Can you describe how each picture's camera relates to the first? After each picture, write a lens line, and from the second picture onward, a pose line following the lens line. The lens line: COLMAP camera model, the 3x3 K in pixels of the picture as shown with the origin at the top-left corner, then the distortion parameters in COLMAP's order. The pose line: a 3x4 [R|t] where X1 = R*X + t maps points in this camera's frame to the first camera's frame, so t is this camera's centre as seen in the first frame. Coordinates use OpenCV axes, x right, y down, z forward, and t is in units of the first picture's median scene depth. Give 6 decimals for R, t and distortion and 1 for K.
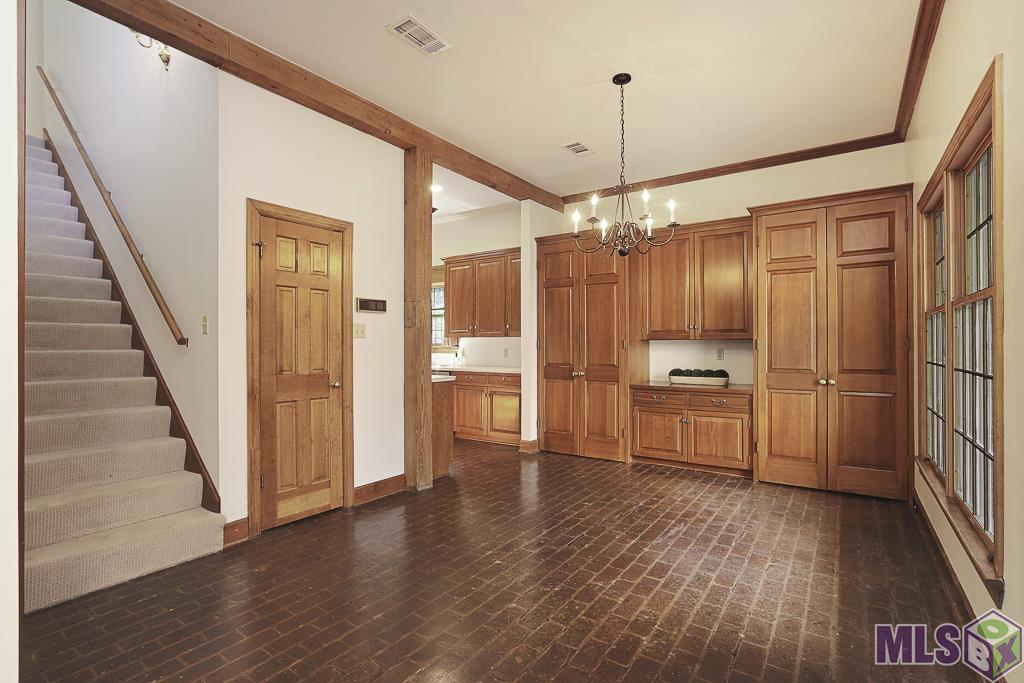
lens RADIAL K [[479.7, 0, 514.0], [0, 479.7, 342.4], [0, 0, 1]] dist [-0.002692, 0.000144]
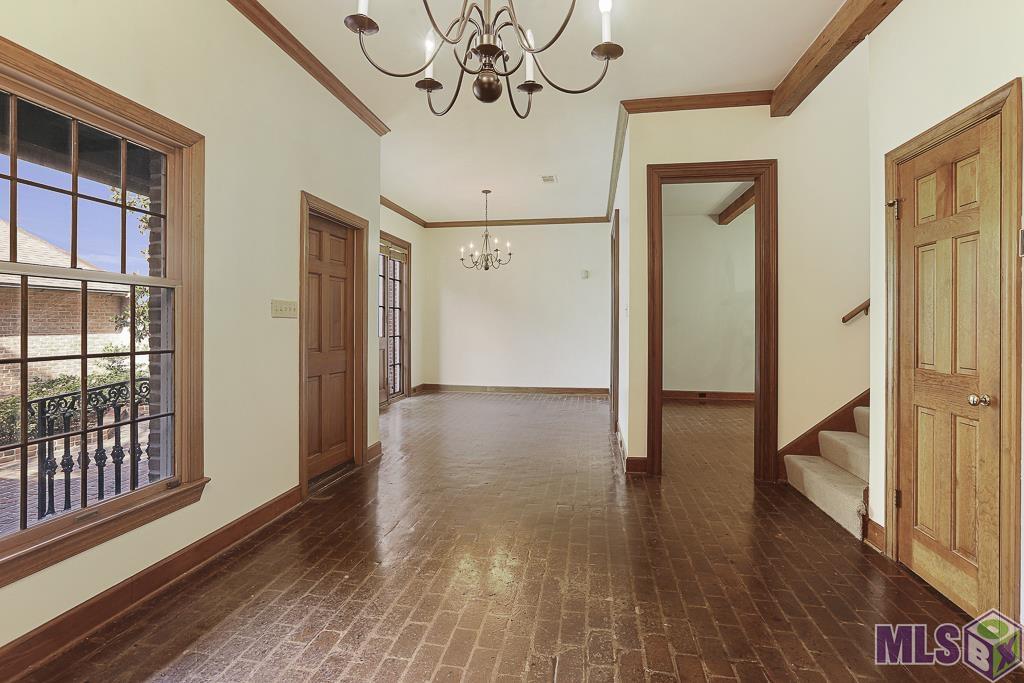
lens RADIAL K [[479.7, 0, 511.8], [0, 479.7, 332.8], [0, 0, 1]] dist [-0.002692, 0.000144]
pose [[-0.903112, 0.003319, -0.429391, 0.483090], [-0.001701, 0.999935, 0.011307, 0.007733], [0.429401, 0.010942, -0.903048, 1.749359]]
